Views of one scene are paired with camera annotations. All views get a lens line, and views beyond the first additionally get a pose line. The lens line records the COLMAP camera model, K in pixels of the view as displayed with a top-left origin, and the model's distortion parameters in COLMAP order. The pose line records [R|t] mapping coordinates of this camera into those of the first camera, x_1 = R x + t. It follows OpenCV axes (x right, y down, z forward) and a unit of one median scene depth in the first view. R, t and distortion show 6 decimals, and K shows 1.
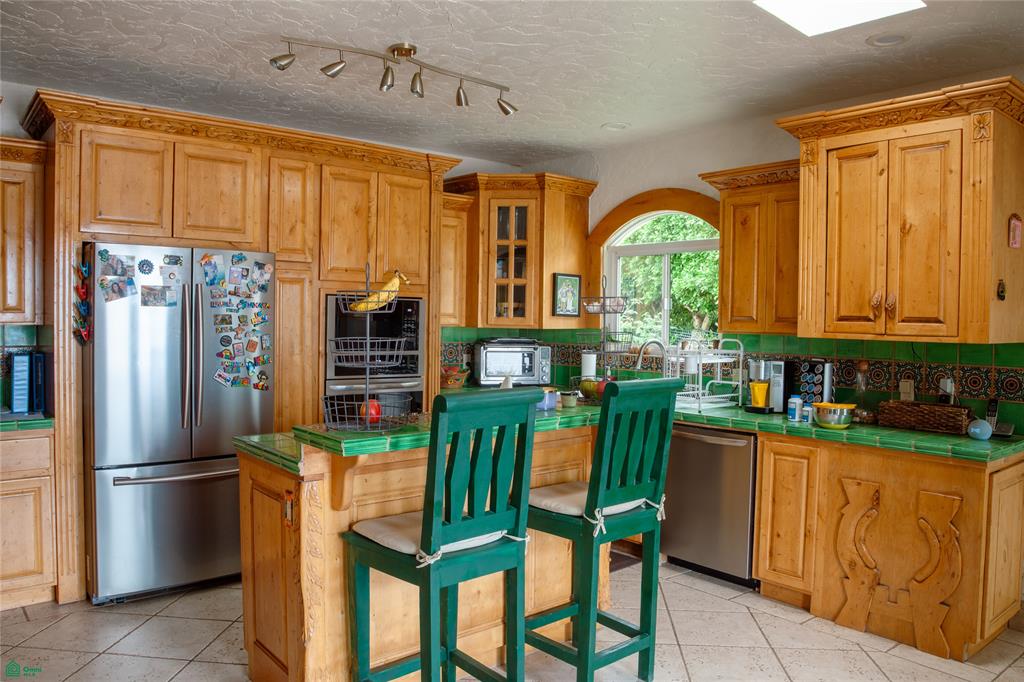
lens RADIAL K [[705.2, 0, 512.0], [0, 705.2, 341.0], [0, 0, 1]] dist [-0.121851, 0.071311]
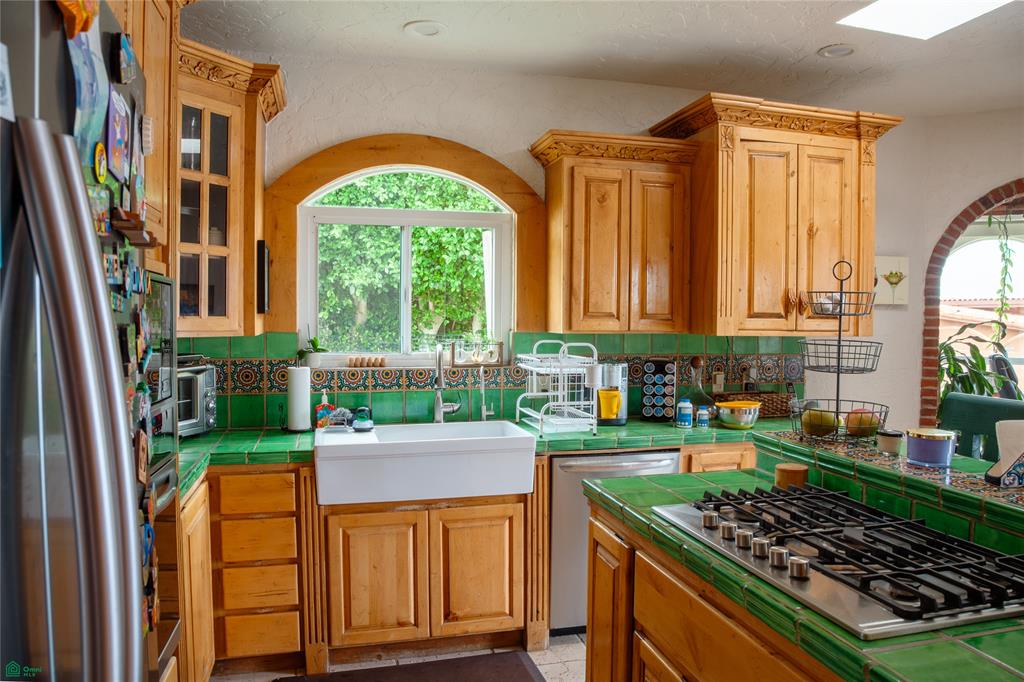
lens RADIAL K [[738.2, 0, 512.0], [0, 738.2, 341.0], [0, 0, 1]] dist [-0.110613, 0.057100]
pose [[0.432144, -0.042106, 0.900821, -0.588038], [0.037137, 0.998893, 0.028874, -0.037559], [-0.901039, 0.020976, 0.433230, 0.831714]]
